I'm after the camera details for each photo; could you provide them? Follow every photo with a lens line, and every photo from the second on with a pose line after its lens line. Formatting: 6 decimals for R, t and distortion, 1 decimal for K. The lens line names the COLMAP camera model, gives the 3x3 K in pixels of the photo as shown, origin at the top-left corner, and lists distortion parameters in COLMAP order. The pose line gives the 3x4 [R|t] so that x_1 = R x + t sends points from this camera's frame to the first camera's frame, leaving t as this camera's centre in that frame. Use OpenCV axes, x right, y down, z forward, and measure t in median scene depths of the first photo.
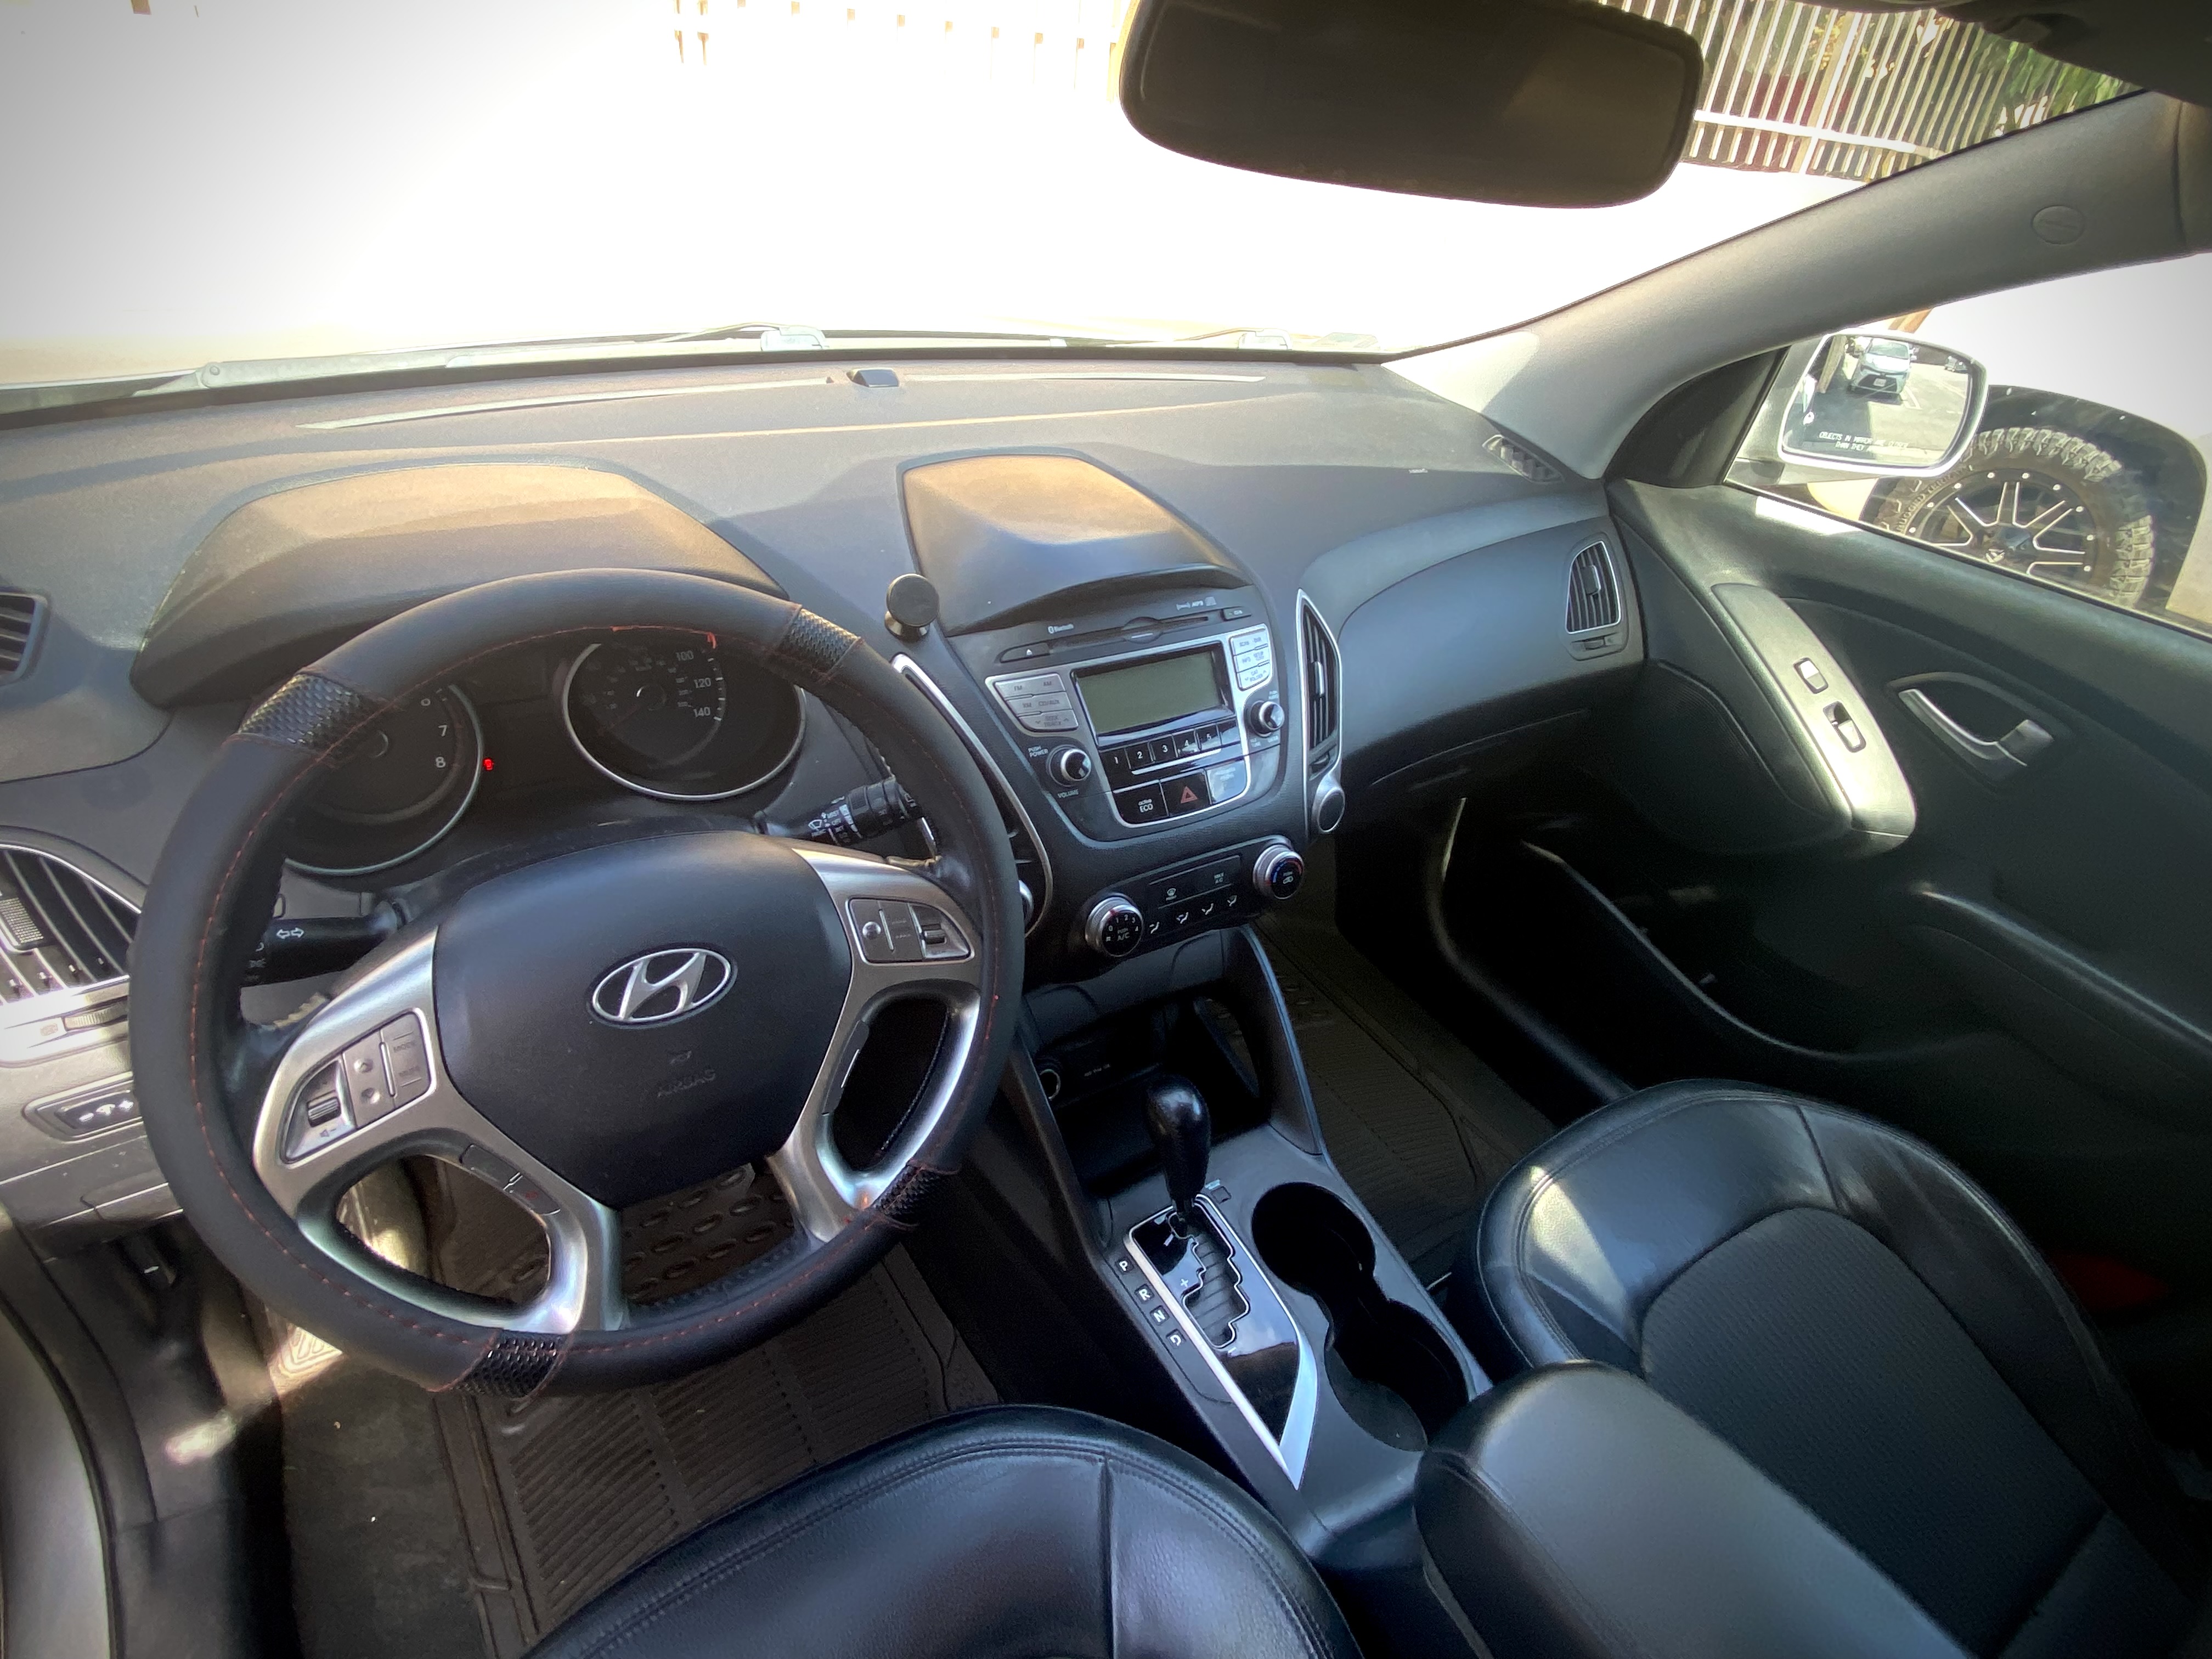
lens RADIAL K [[1087.9, 0, 1106.9], [0, 1087.9, 831.5], [0, 0, 1]] dist [-0.002762, -0.000232]
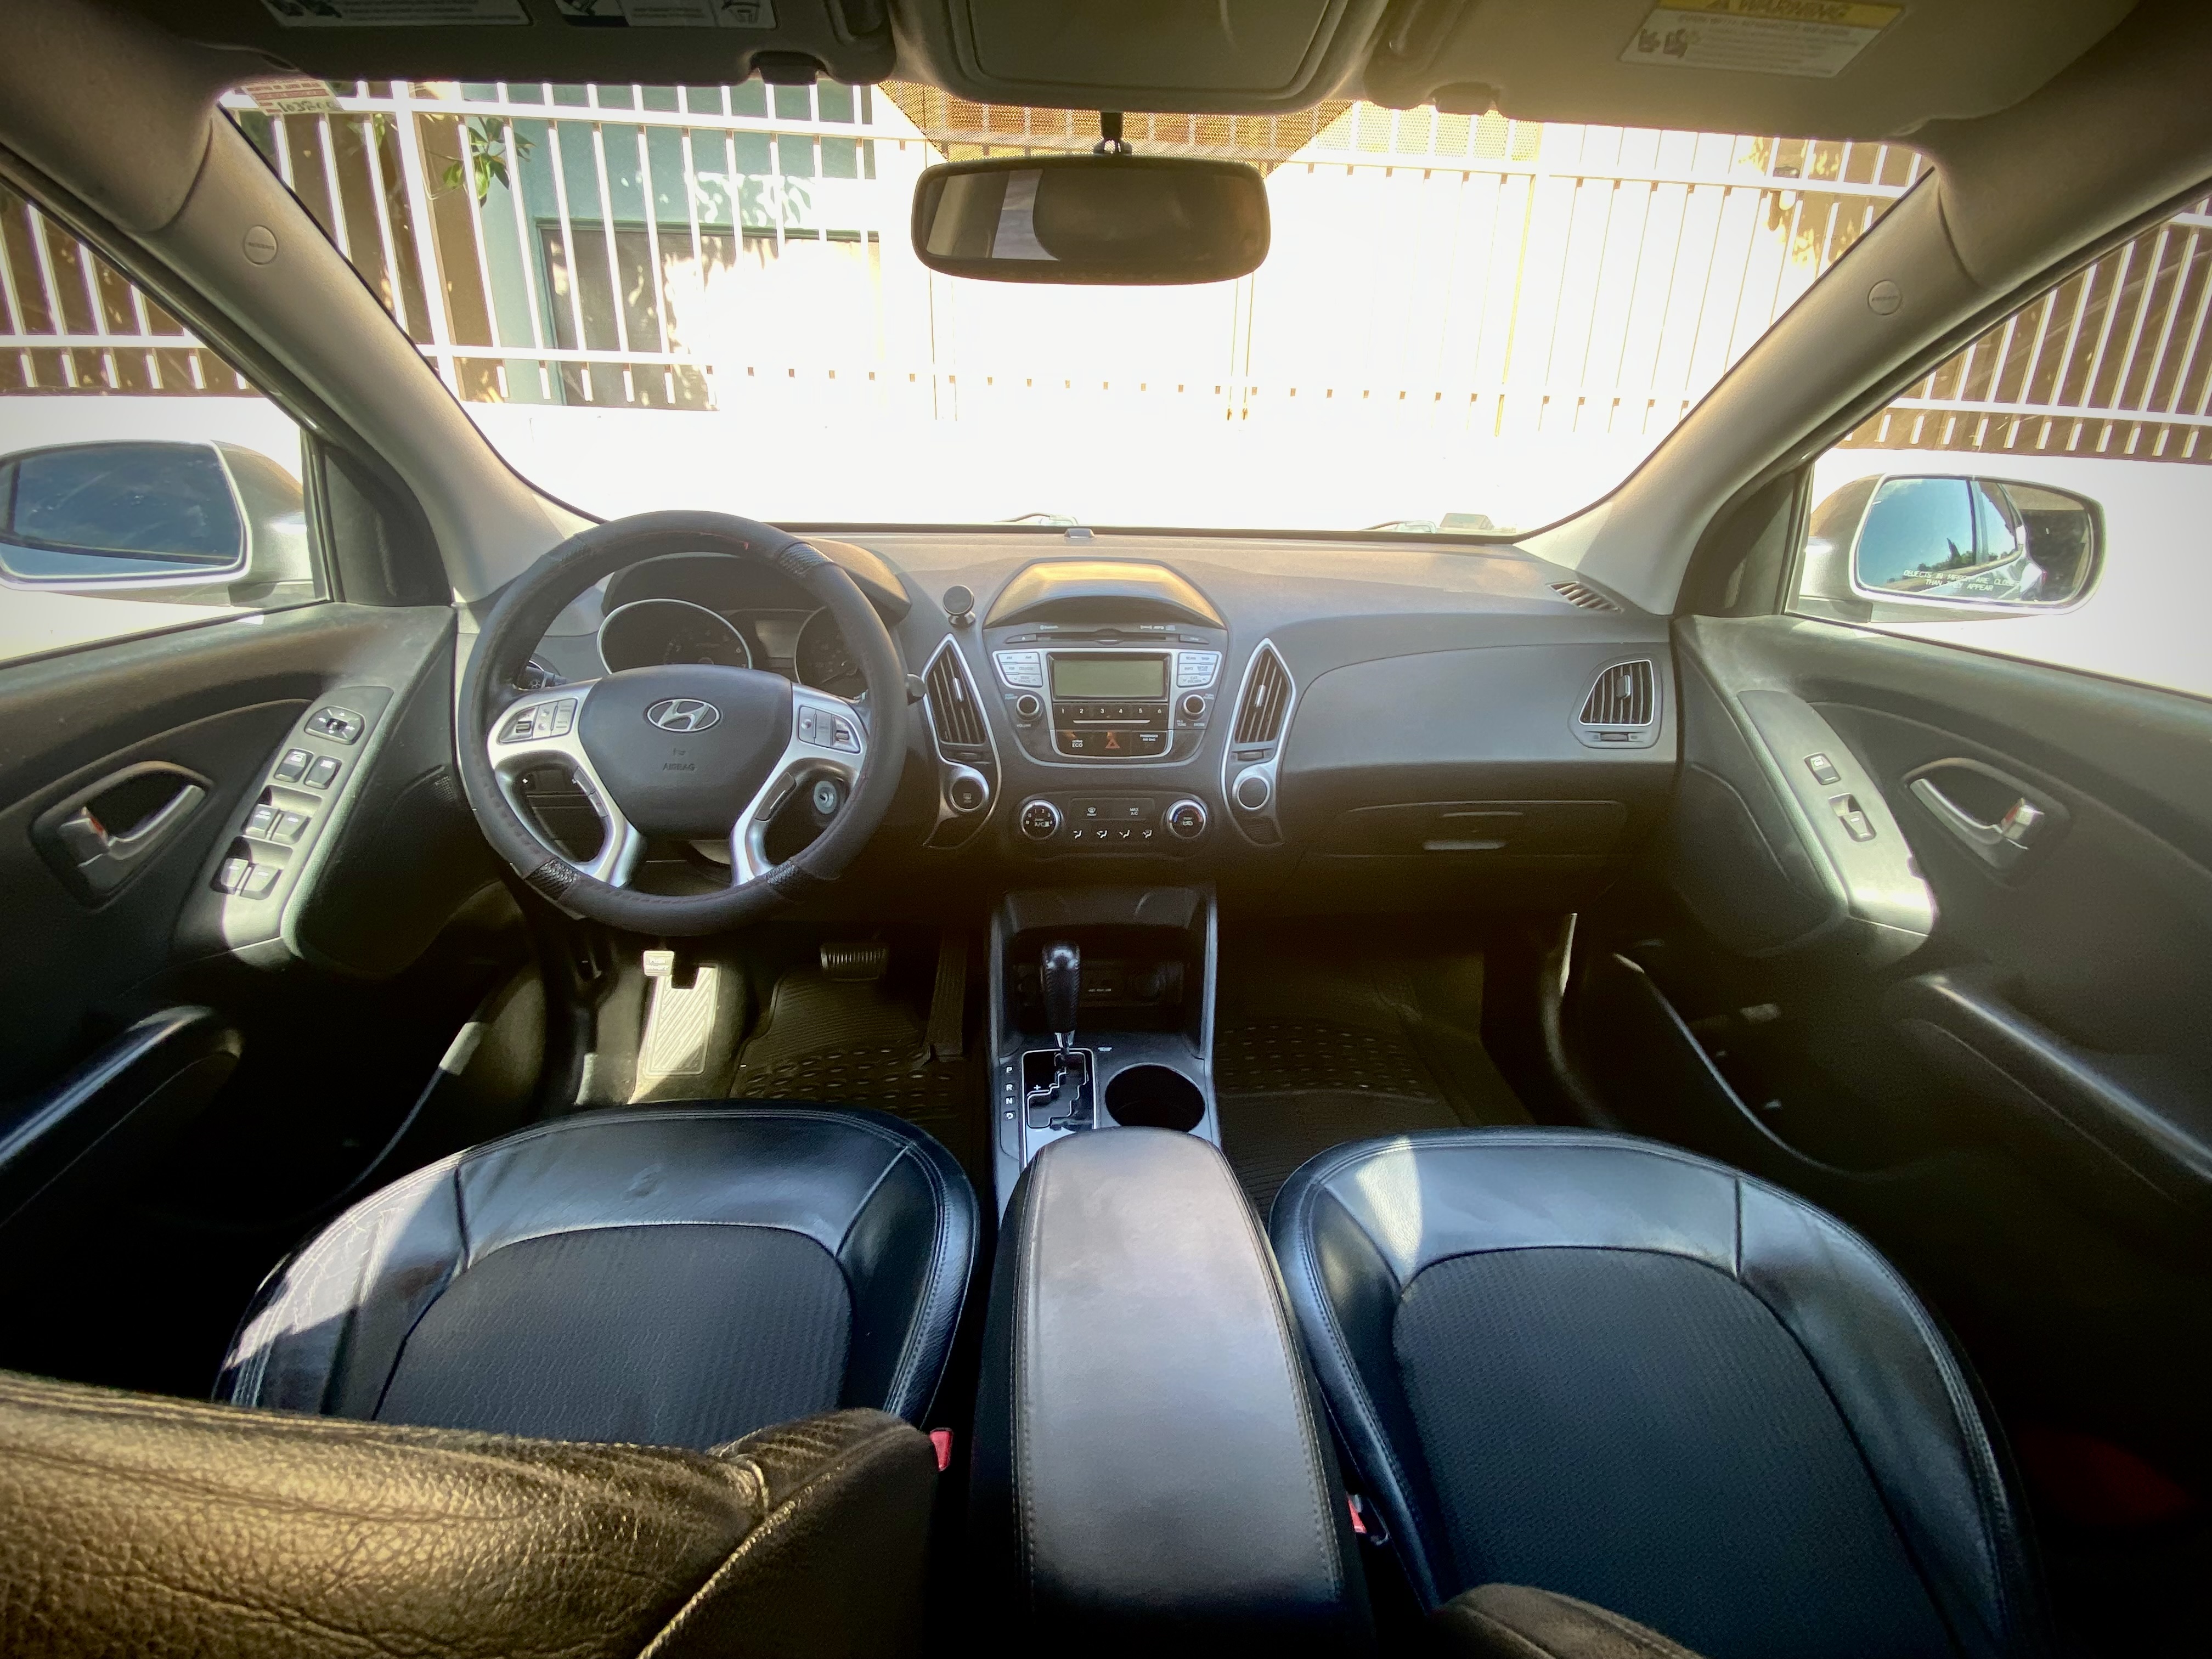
lens RADIAL K [[891.5, 0, 1099.1], [0, 891.5, 827.0], [0, 0, 1]] dist [0.001460, 0.000035]
pose [[0.882718, 0.118324, -0.454761, 0.447955], [-0.213902, 0.962876, -0.164667, 0.198889], [0.418395, 0.242629, 0.875258, -0.008055]]
